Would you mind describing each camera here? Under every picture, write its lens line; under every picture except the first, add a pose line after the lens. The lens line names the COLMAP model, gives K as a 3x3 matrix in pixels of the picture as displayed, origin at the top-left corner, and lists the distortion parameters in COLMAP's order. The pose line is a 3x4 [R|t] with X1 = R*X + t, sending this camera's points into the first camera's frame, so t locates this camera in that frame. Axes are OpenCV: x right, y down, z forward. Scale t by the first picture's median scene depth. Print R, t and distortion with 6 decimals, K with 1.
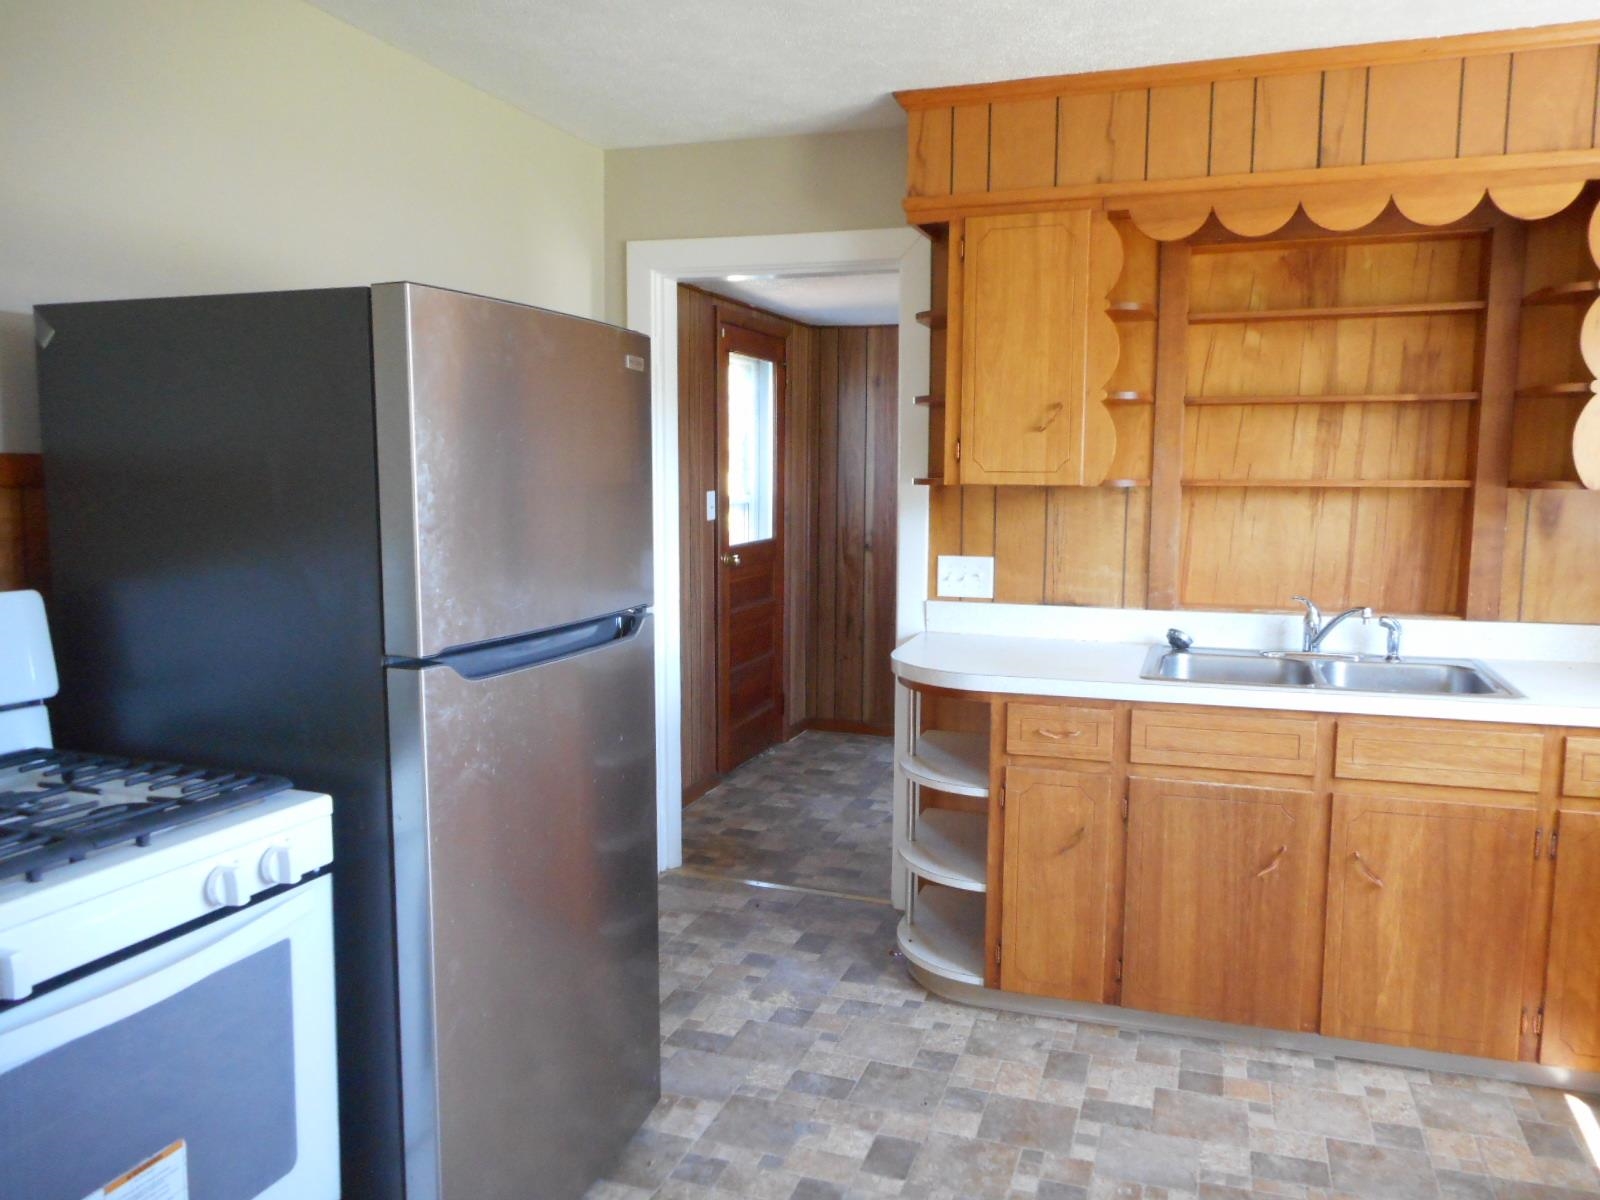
lens RADIAL K [[1180.9, 0, 812.8], [0, 1180.9, 613.7], [0, 0, 1]] dist [-0.010826, 0.003985]
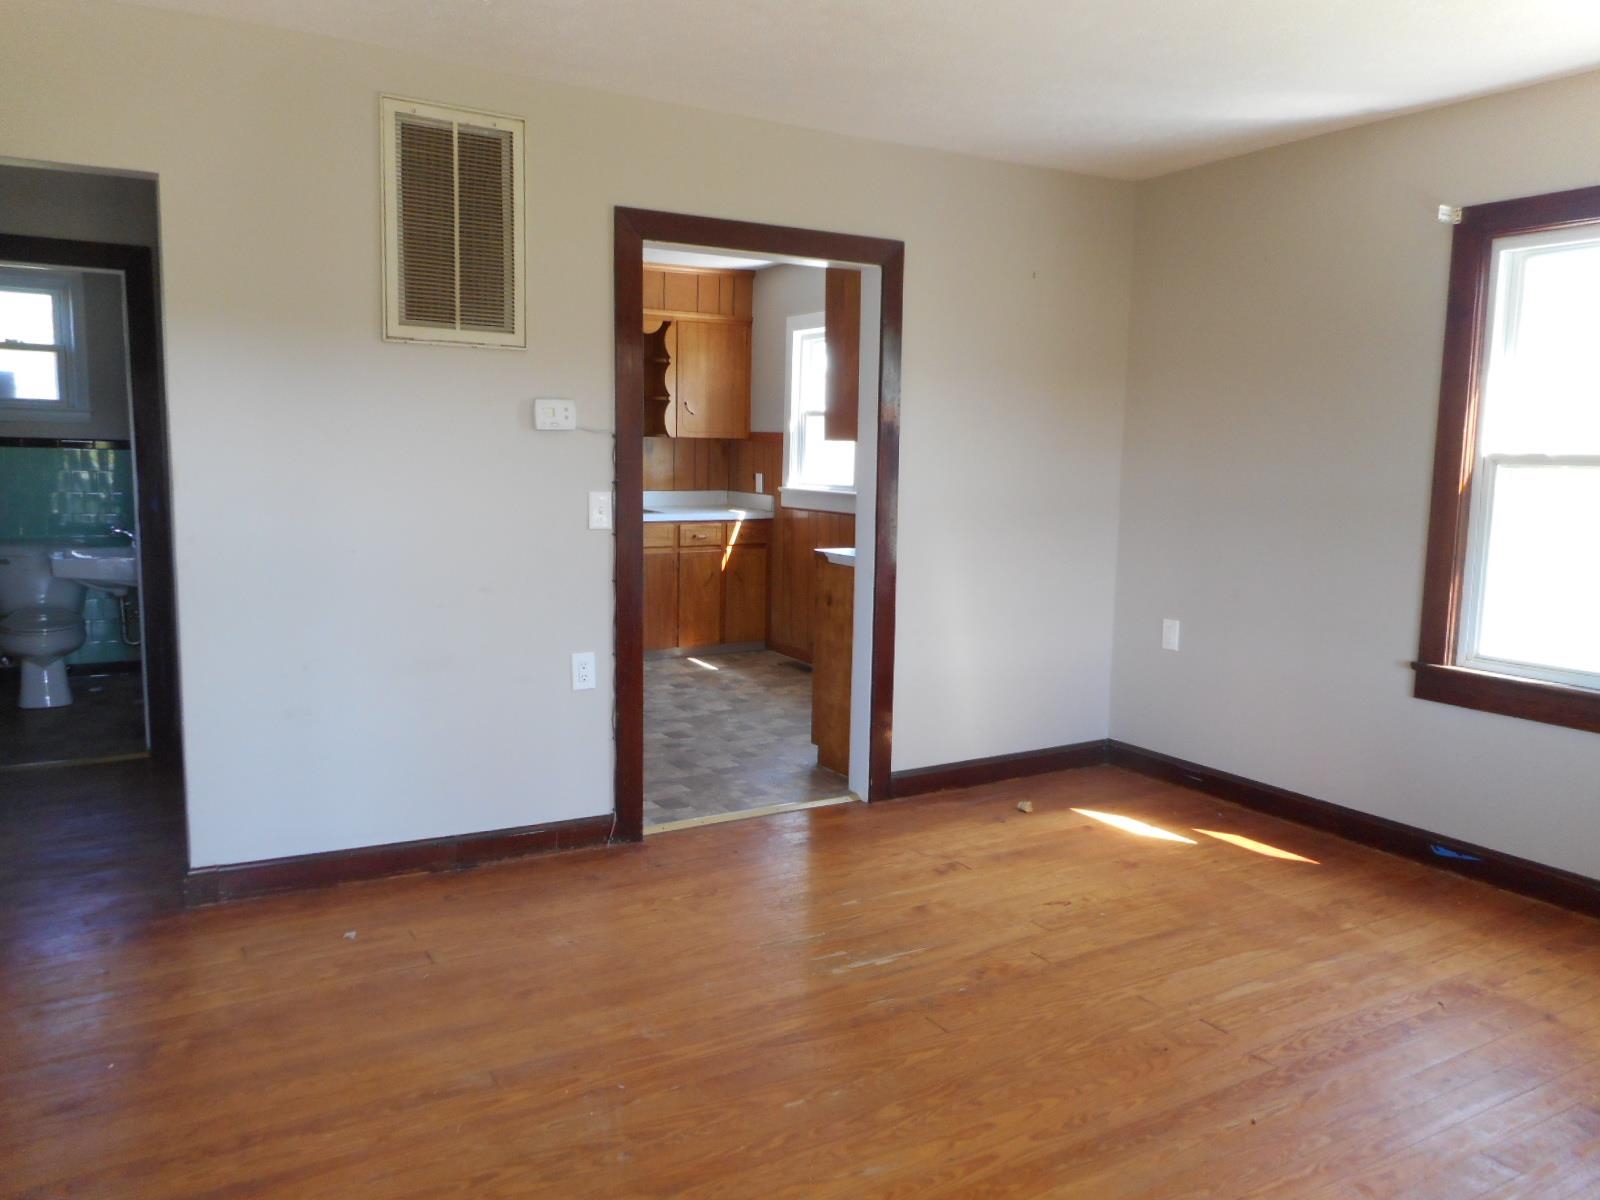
lens RADIAL K [[1180.9, 0, 797.1], [0, 1180.9, 584.1], [0, 0, 1]] dist [-0.010826, 0.003985]
pose [[0.638363, -0.077637, 0.765810, -1.107145], [0.069117, 0.996663, 0.043426, 0.117009], [-0.766626, 0.025209, 0.641599, -0.835130]]
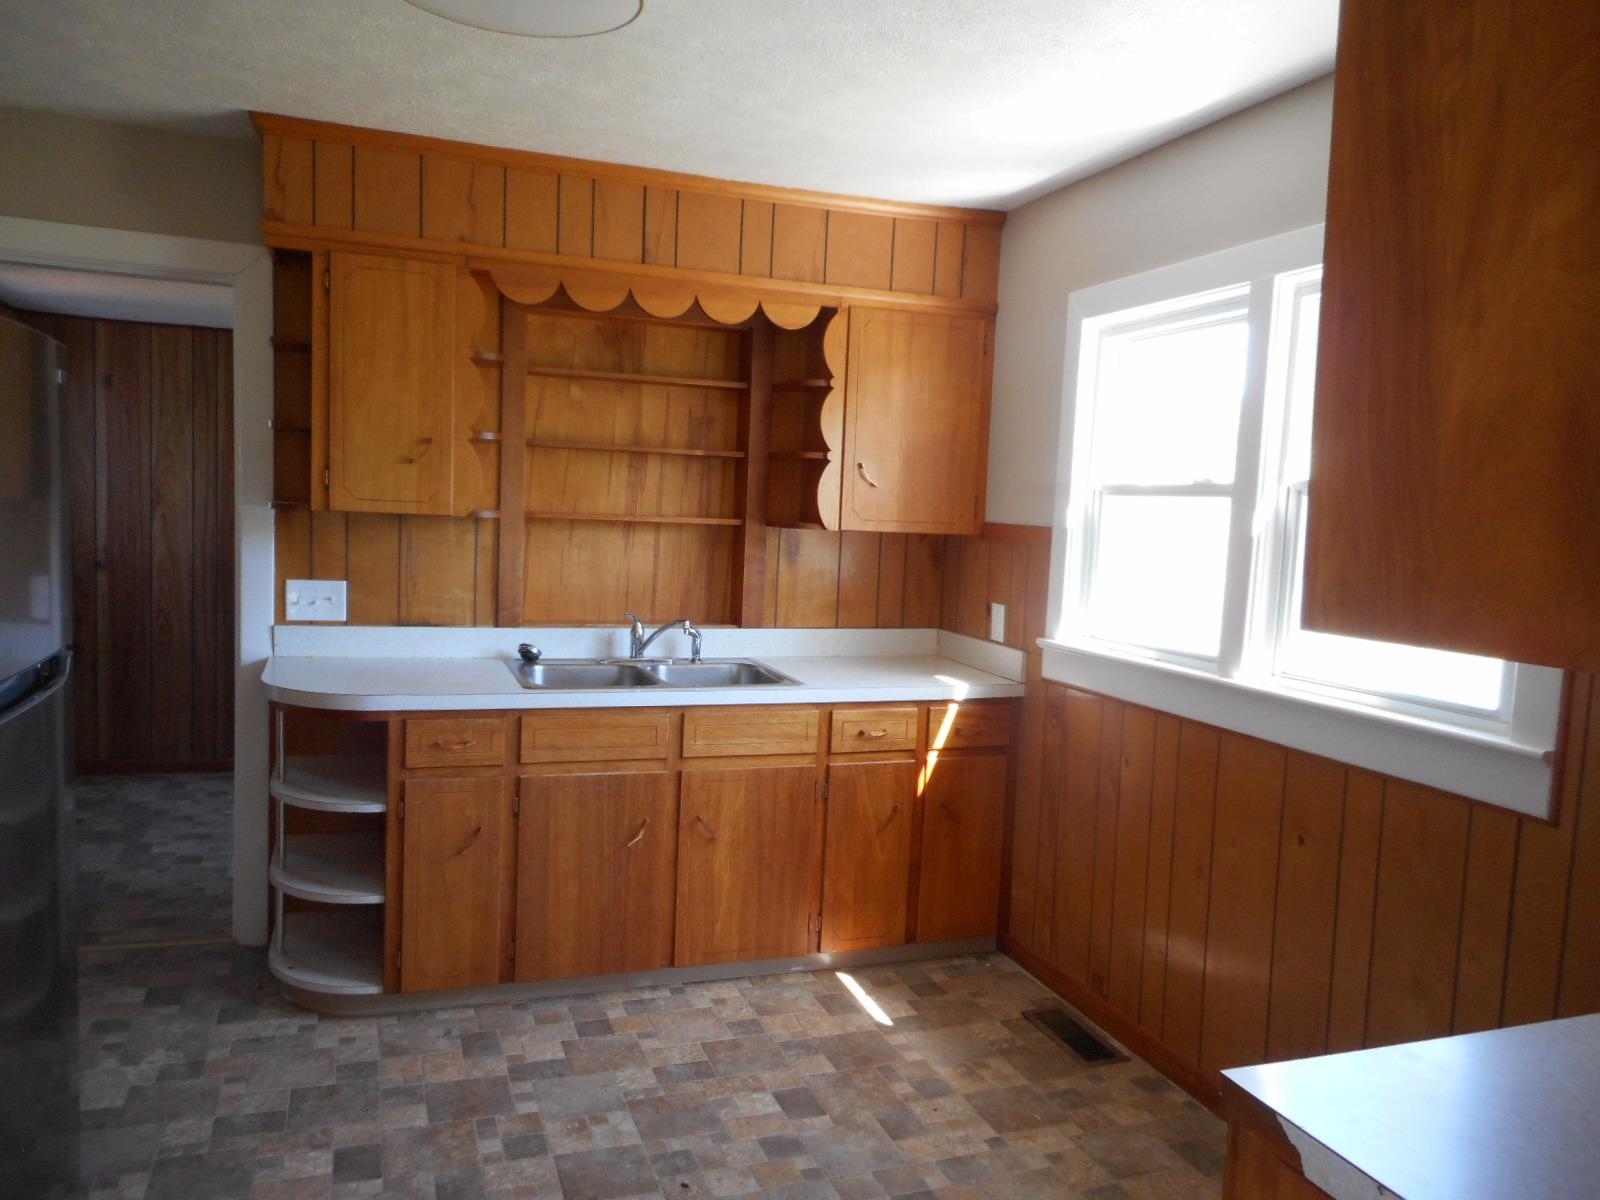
lens RADIAL K [[1180.9, 0, 792.9], [0, 1180.9, 608.0], [0, 0, 1]] dist [-0.010826, 0.003985]
pose [[0.780466, -0.021113, 0.624842, -0.213516], [0.030282, 0.999533, -0.004051, -0.009566], [-0.624465, 0.022083, 0.780741, -0.046890]]
